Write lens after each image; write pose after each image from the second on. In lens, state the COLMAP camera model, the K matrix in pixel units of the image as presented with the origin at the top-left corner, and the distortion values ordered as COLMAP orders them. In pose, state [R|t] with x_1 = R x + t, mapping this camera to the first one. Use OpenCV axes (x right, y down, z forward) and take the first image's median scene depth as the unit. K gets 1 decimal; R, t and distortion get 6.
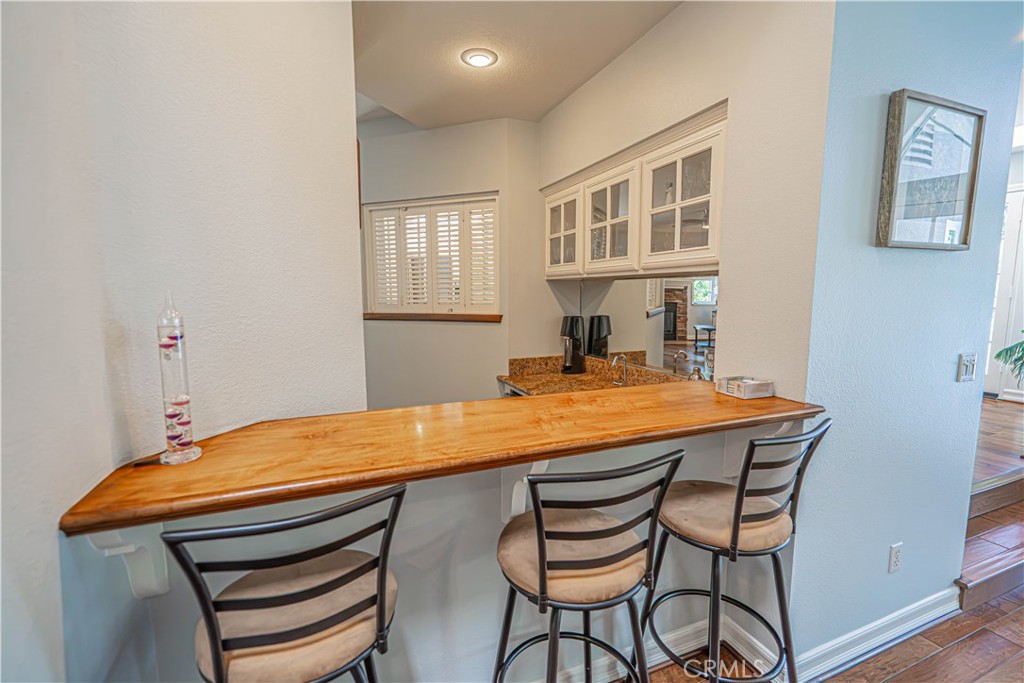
lens RADIAL K [[464.2, 0, 511.0], [0, 464.2, 344.0], [0, 0, 1]] dist [-0.003990, 0.002496]
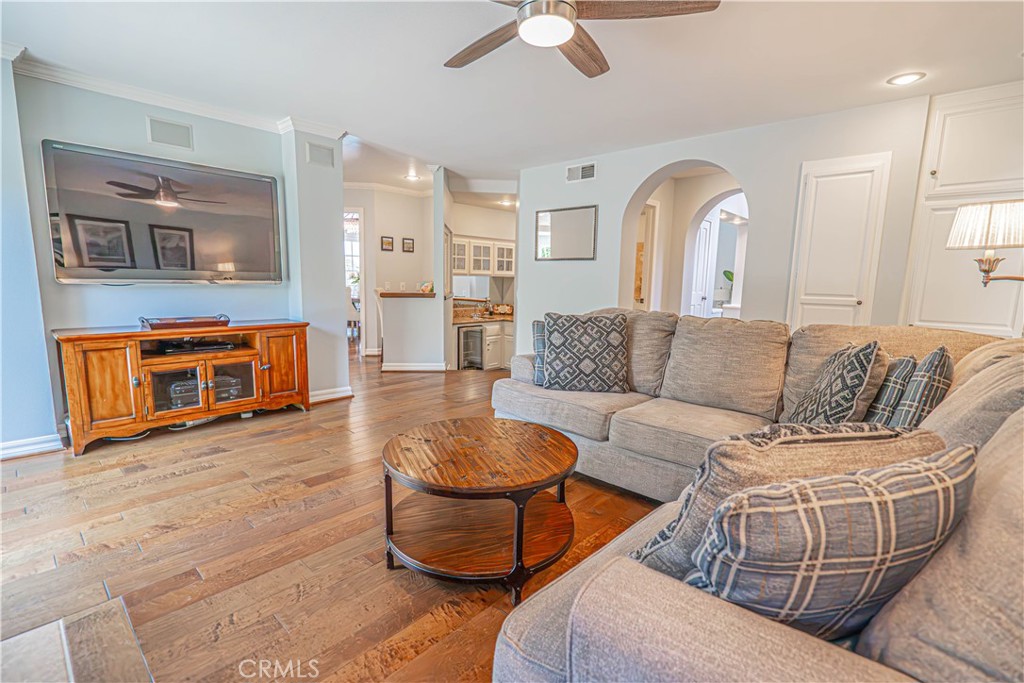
lens RADIAL K [[464.2, 0, 513.9], [0, 464.2, 343.5], [0, 0, 1]] dist [-0.003990, 0.002496]
pose [[0.914588, -0.030588, 0.403229, -1.140655], [0.017131, 0.999171, 0.036939, 0.261750], [-0.404024, -0.026877, 0.914353, -2.566970]]
